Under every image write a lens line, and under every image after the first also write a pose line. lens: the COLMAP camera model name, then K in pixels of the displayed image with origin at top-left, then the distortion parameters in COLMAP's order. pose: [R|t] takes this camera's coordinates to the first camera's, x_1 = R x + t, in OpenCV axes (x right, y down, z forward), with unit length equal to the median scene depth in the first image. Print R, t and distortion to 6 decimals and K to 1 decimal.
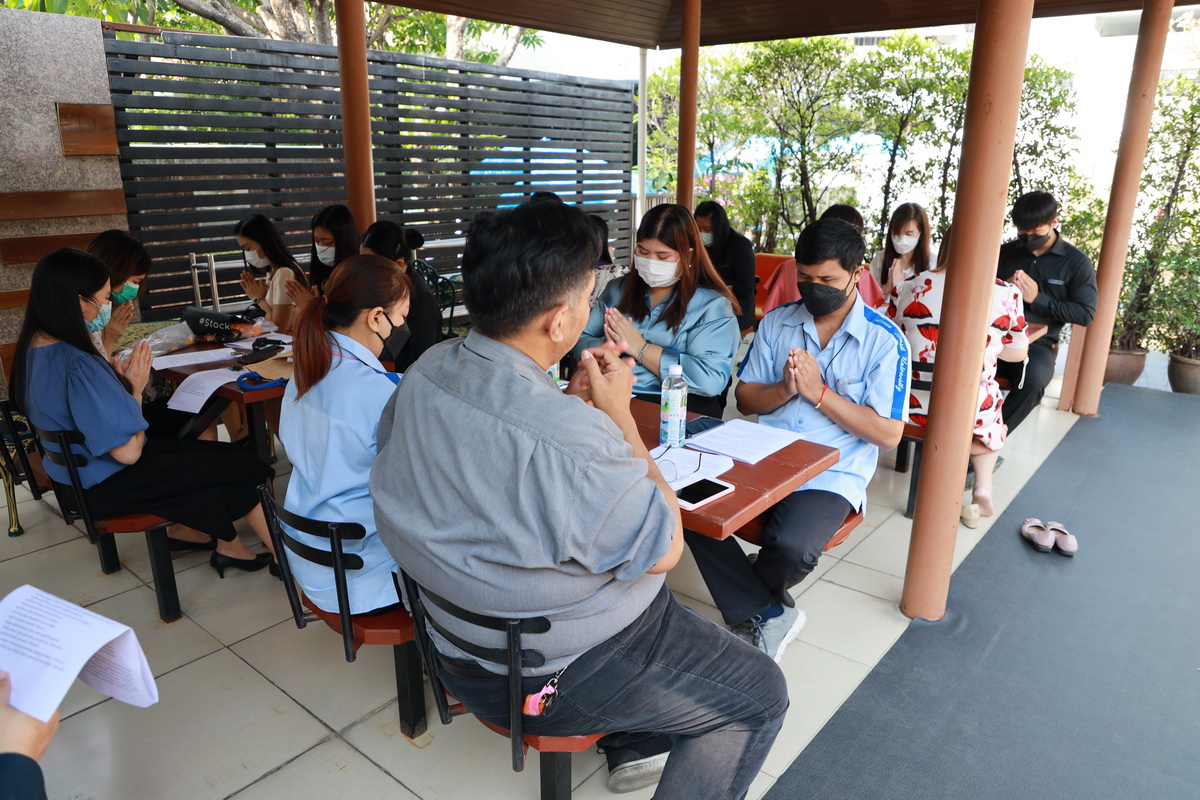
lens RADIAL K [[812.3, 0, 596.1], [0, 812.3, 401.8], [0, 0, 1]] dist [-0.008270, -0.002649]
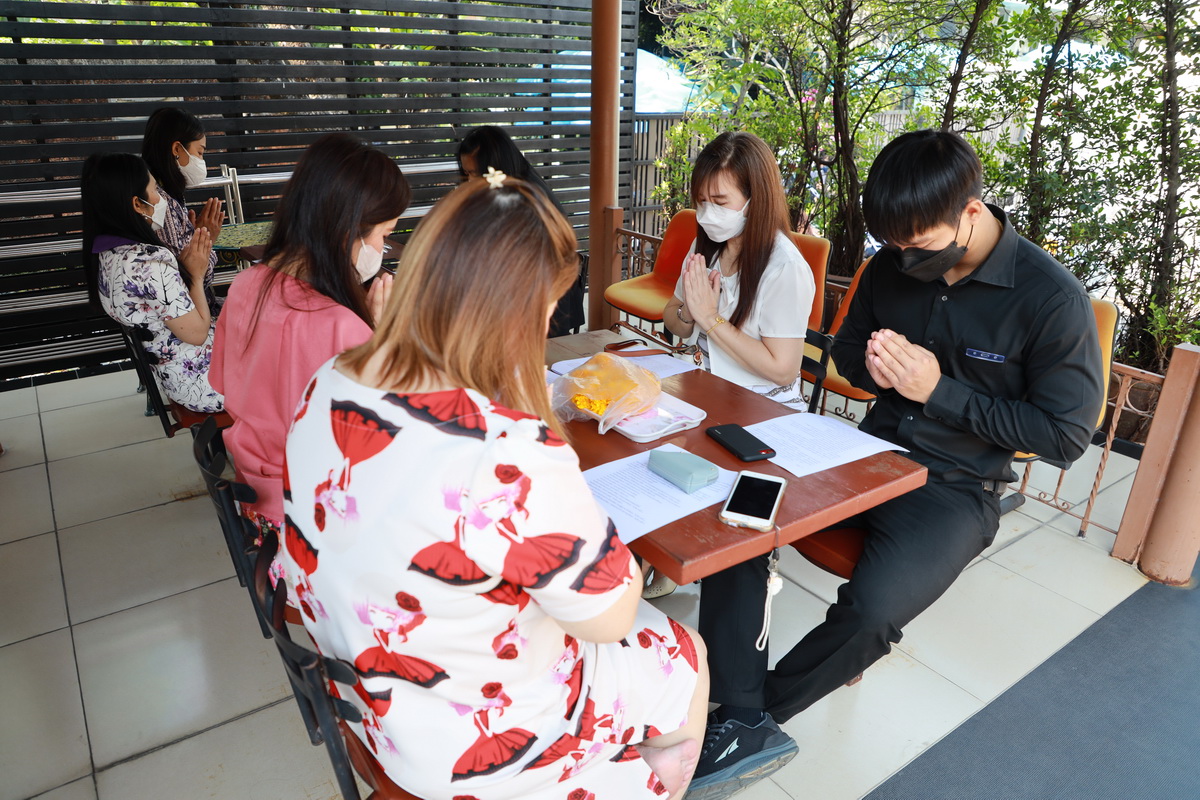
lens RADIAL K [[812.3, 0, 602.8], [0, 812.3, 400.1], [0, 0, 1]] dist [-0.008270, -0.002649]
pose [[0.963174, 0.108012, -0.246231, 0.378057], [-0.084142, 0.990852, 0.105512, -0.118039], [0.255375, -0.080908, 0.963451, 0.431101]]
